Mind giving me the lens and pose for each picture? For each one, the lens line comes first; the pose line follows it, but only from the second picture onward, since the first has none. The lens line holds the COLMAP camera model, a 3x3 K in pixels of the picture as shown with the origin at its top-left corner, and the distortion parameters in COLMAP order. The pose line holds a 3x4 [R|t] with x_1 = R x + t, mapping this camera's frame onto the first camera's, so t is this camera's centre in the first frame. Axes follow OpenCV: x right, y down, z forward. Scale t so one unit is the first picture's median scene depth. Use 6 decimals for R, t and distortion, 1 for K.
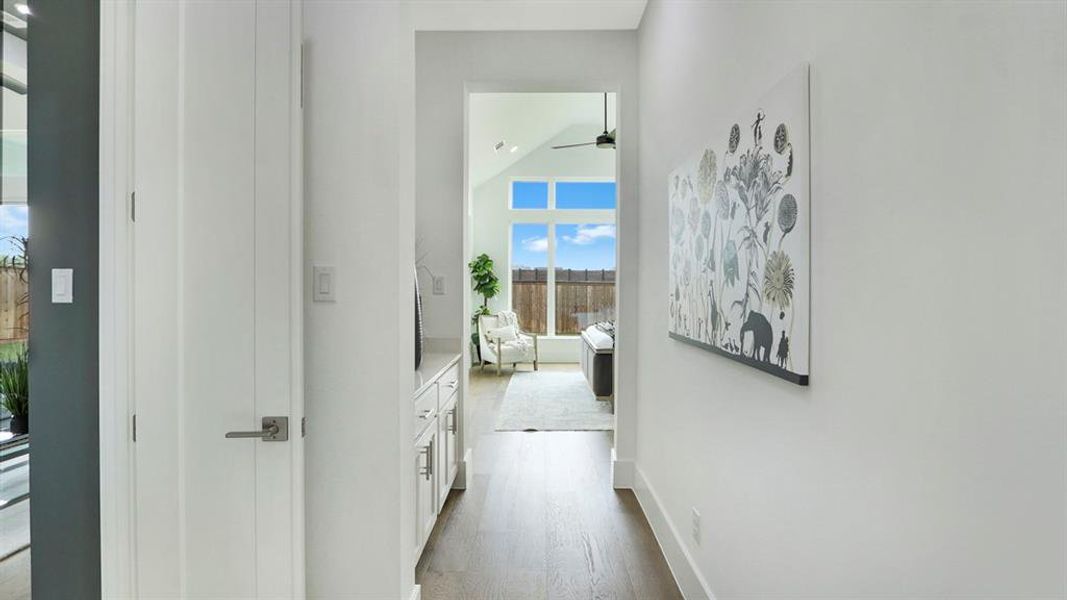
lens RADIAL K [[486.2, 0, 537.4], [0, 486.2, 292.9], [0, 0, 1]] dist [-0.013199, 0.001573]
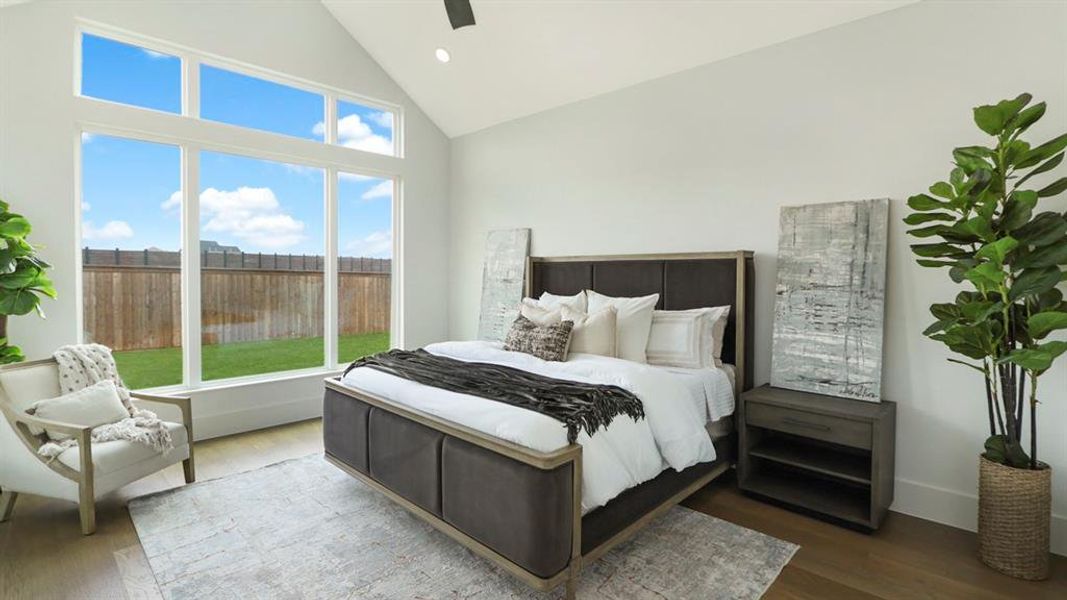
lens RADIAL K [[486.2, 0, 521.1], [0, 486.2, 293.4], [0, 0, 1]] dist [-0.013199, 0.001573]
pose [[0.684758, -0.022657, 0.728418, -0.104701], [0.000588, 0.999533, 0.030537, -0.017226], [-0.728770, -0.020482, 0.684452, 0.473108]]
